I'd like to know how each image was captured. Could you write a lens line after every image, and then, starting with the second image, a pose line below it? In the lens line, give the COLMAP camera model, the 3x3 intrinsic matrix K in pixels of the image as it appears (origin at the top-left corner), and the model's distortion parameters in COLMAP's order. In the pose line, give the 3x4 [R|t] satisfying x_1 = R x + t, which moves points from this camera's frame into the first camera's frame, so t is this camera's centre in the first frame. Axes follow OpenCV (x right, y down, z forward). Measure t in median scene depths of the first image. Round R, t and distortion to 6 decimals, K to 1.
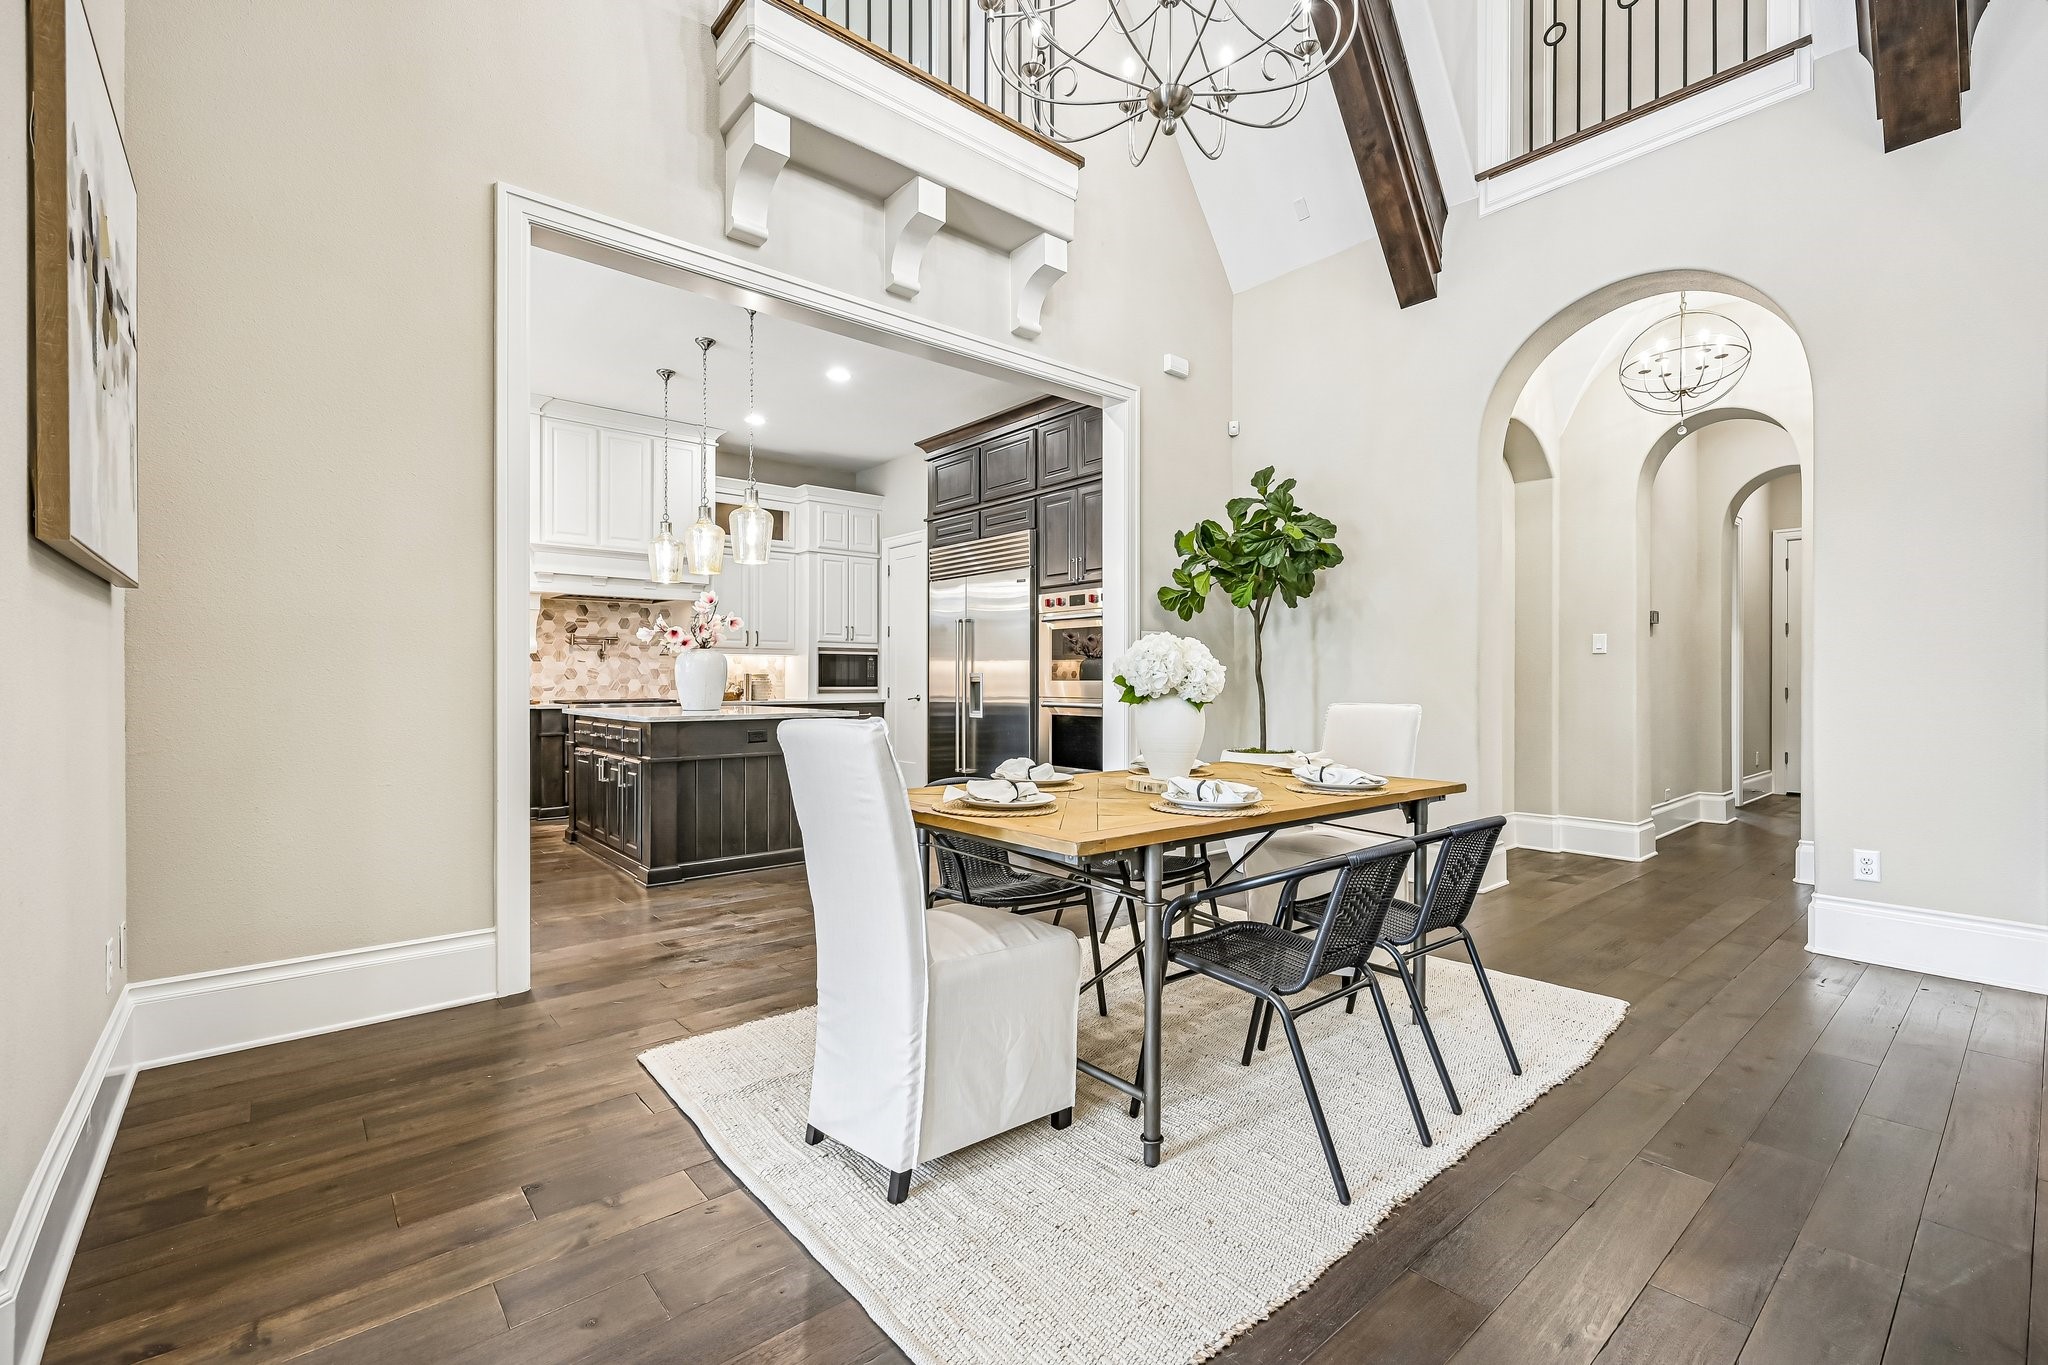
lens RADIAL K [[871.6, 0, 1046.7], [0, 871.6, 685.2], [0, 0, 1]] dist [-0.002082, -0.000032]
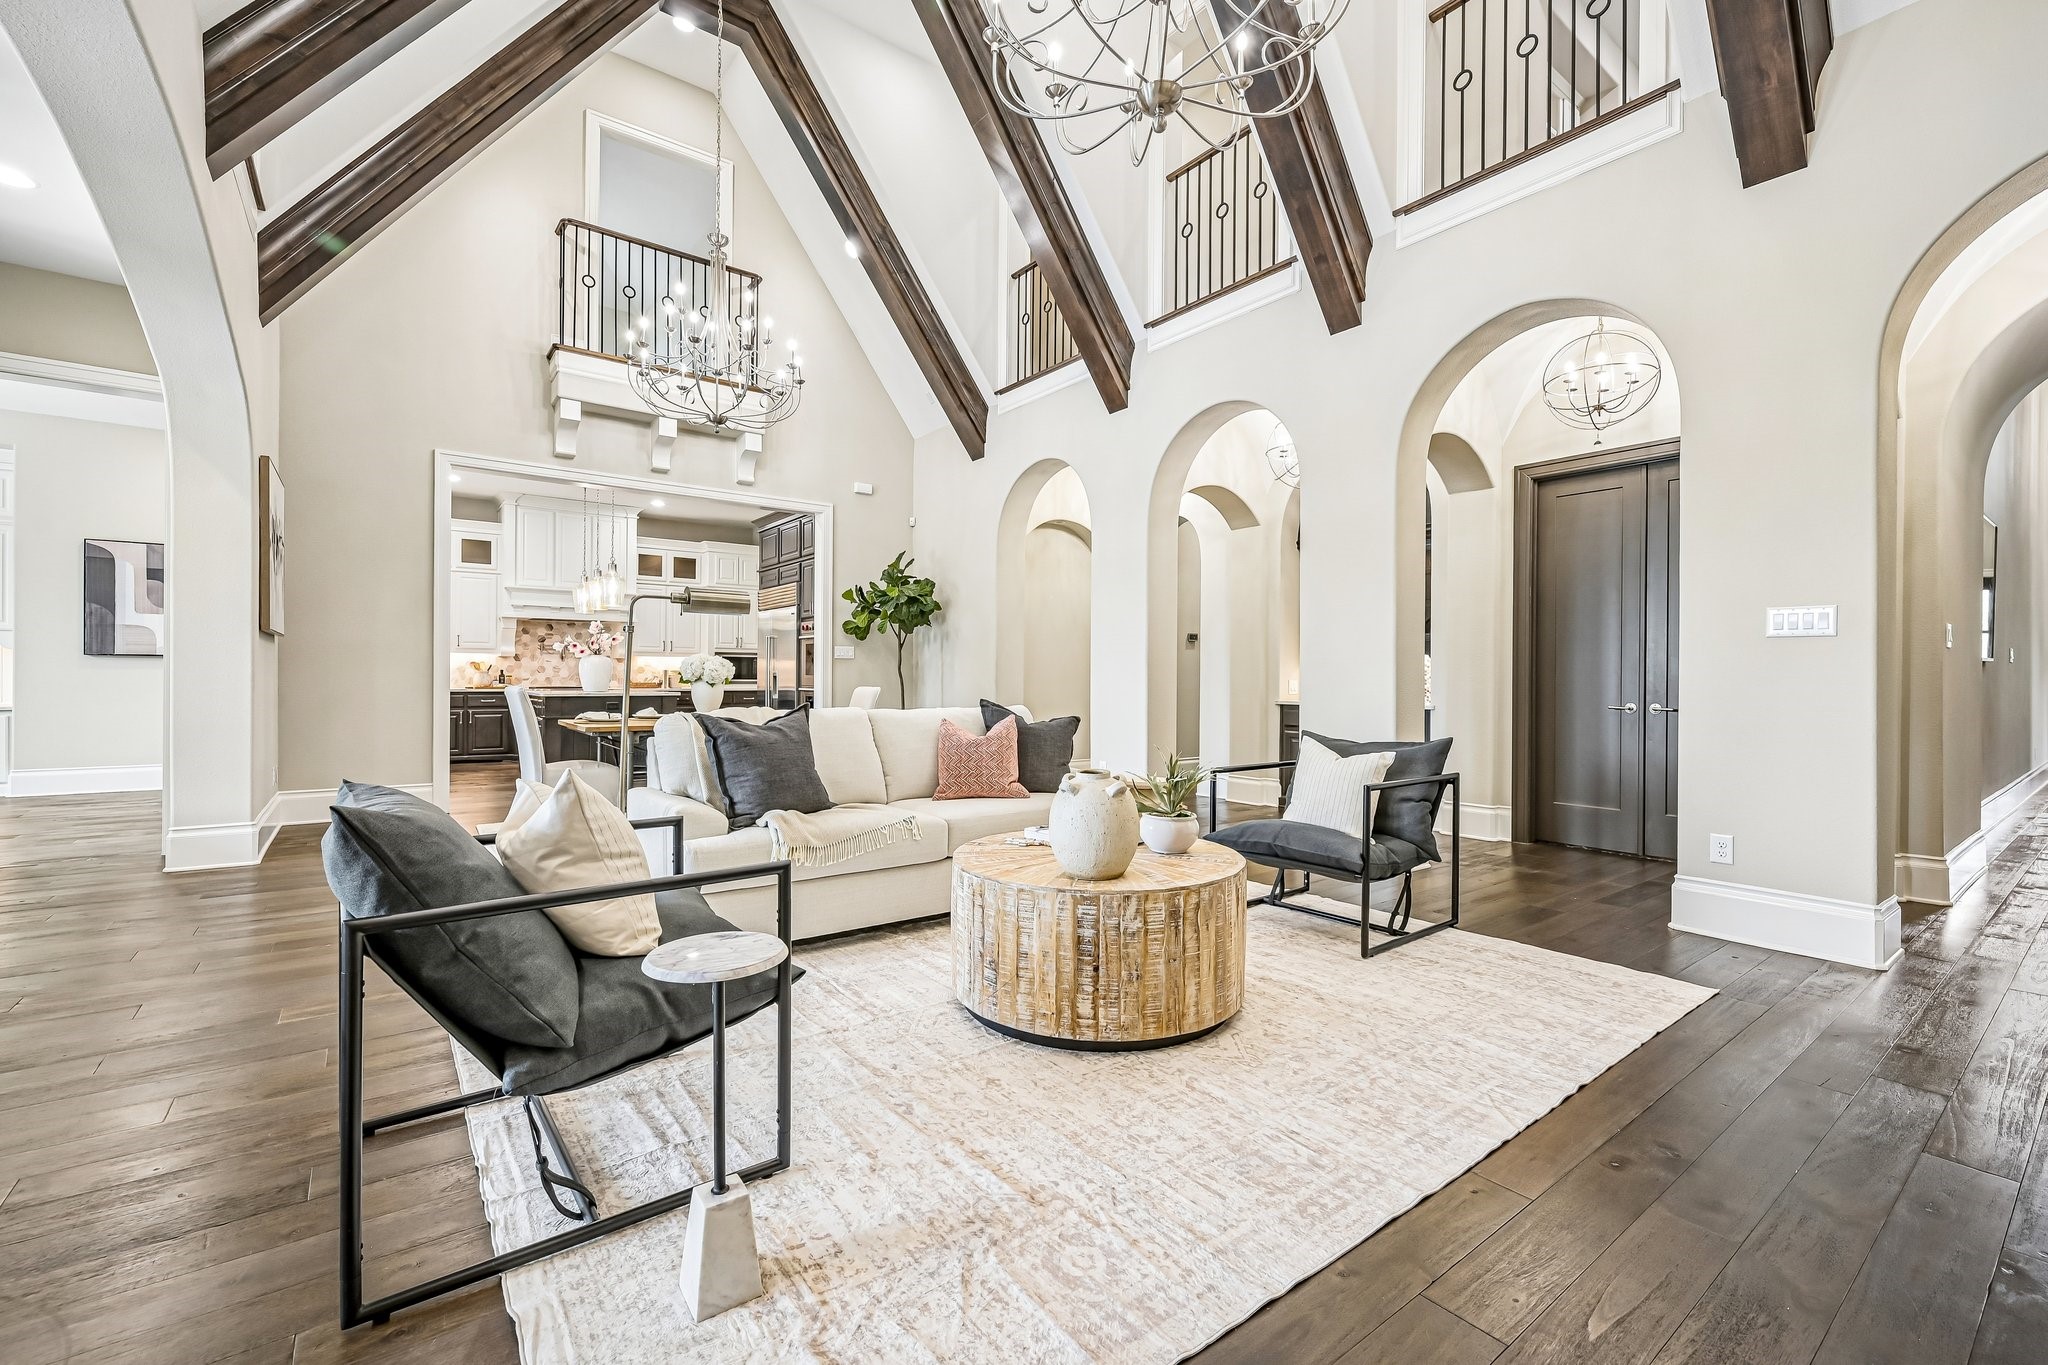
lens RADIAL K [[871.6, 0, 1009.3], [0, 871.6, 677.0], [0, 0, 1]] dist [-0.002082, -0.000032]
pose [[0.995045, 0.004374, -0.099327, 0.406598], [-0.004488, 0.999990, -0.000922, -0.002885], [0.099322, 0.001363, 0.995054, -0.415292]]
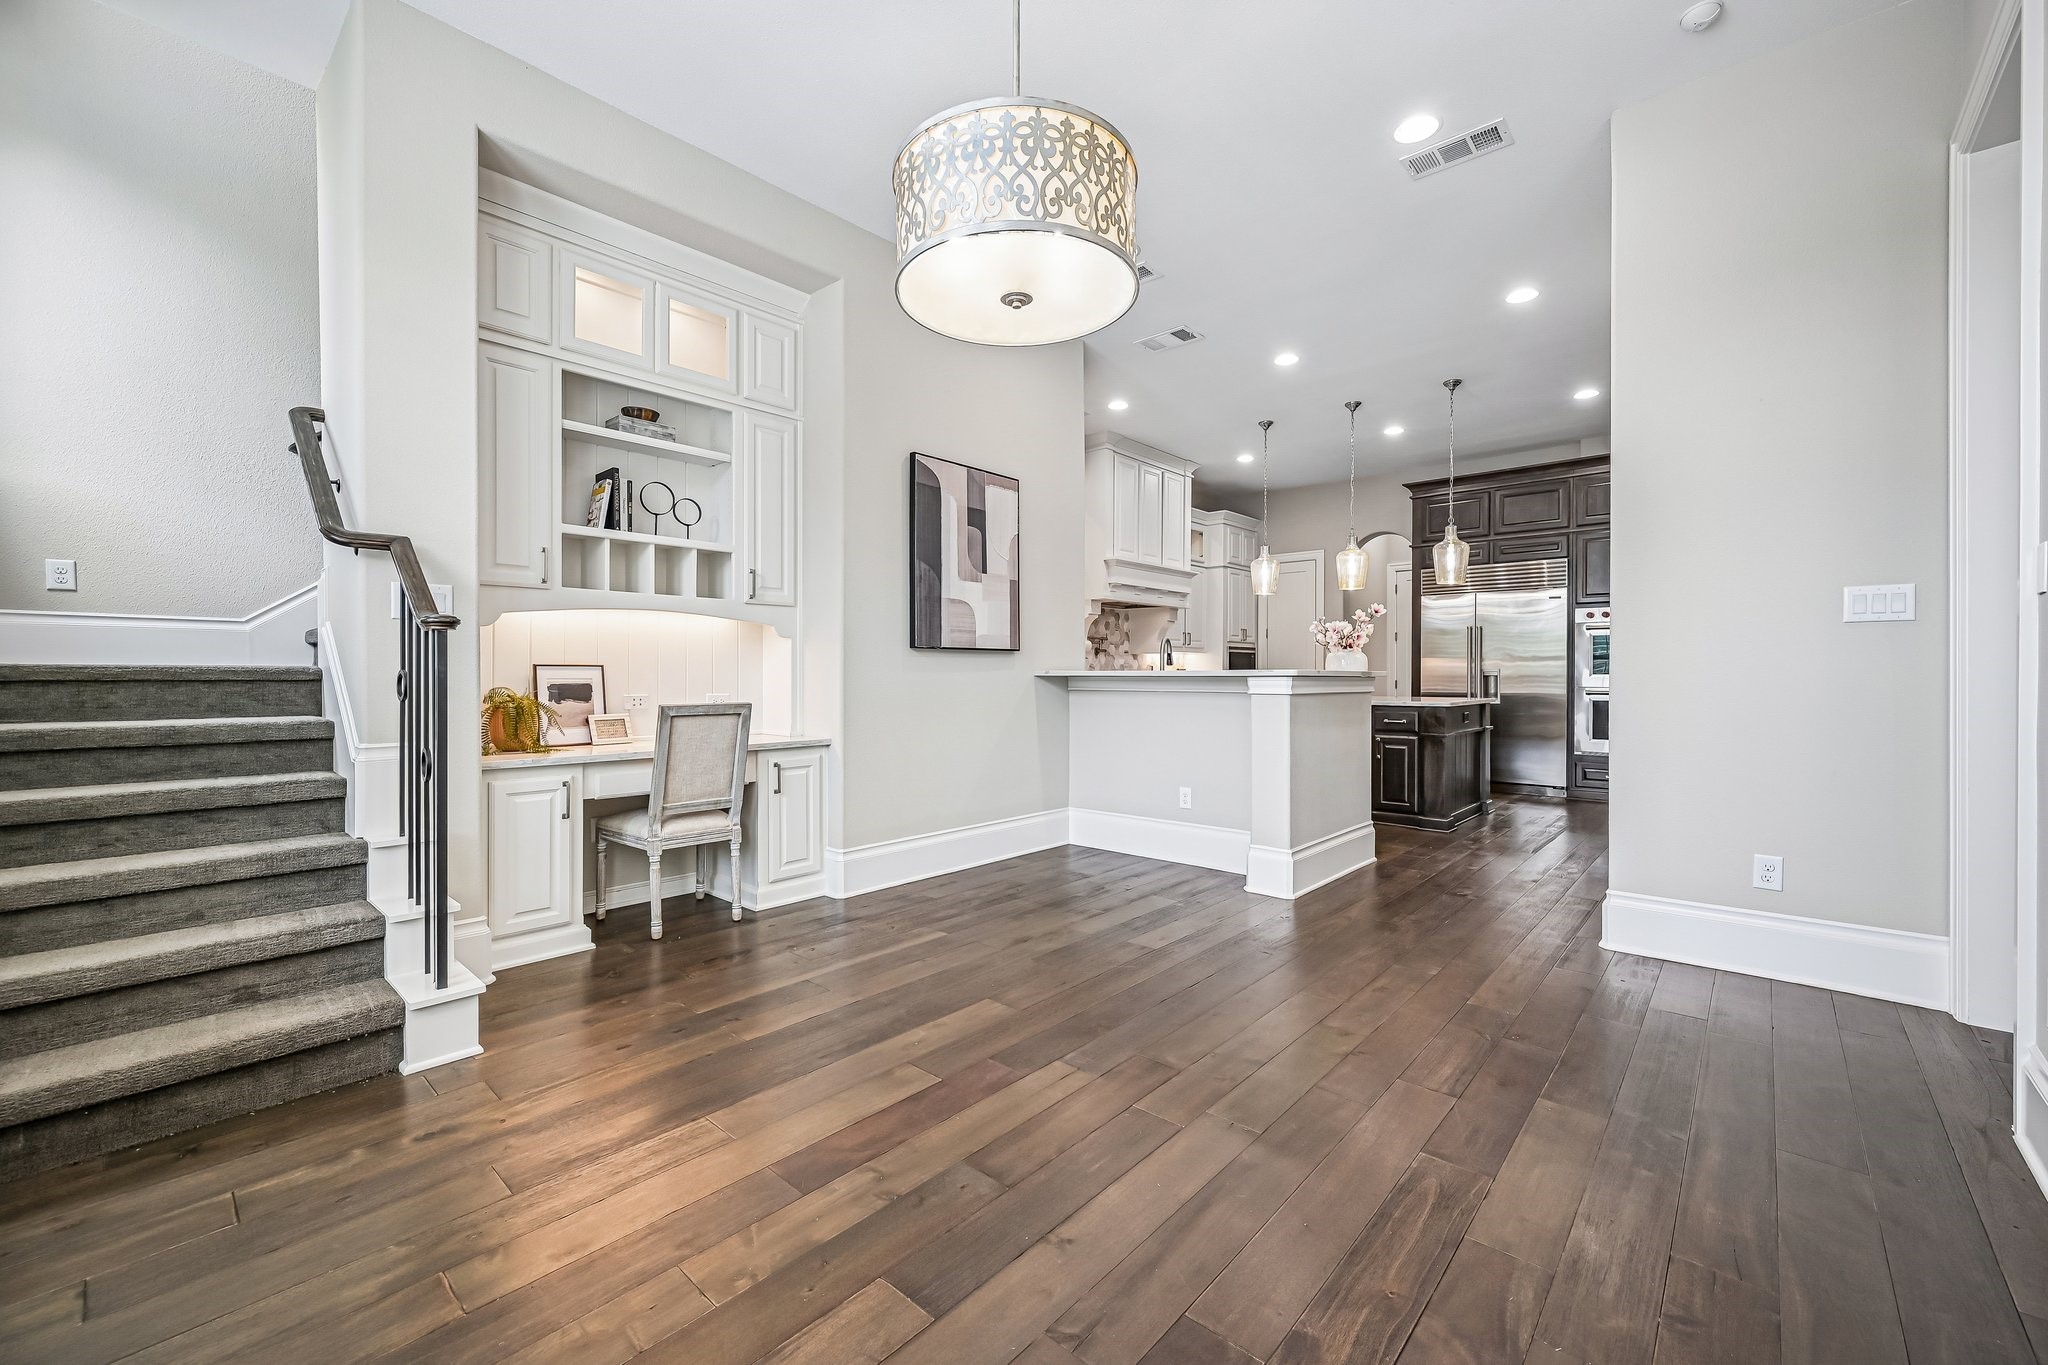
lens RADIAL K [[835.7, 0, 1024.8], [0, 835.7, 676.6], [0, 0, 1]] dist [-0.002783, 0.000260]
pose [[0.990568, -0.002912, 0.136992, -0.774766], [0.002519, 0.999992, 0.003038, -0.006383], [-0.137000, -0.002664, 0.990567, -0.096723]]
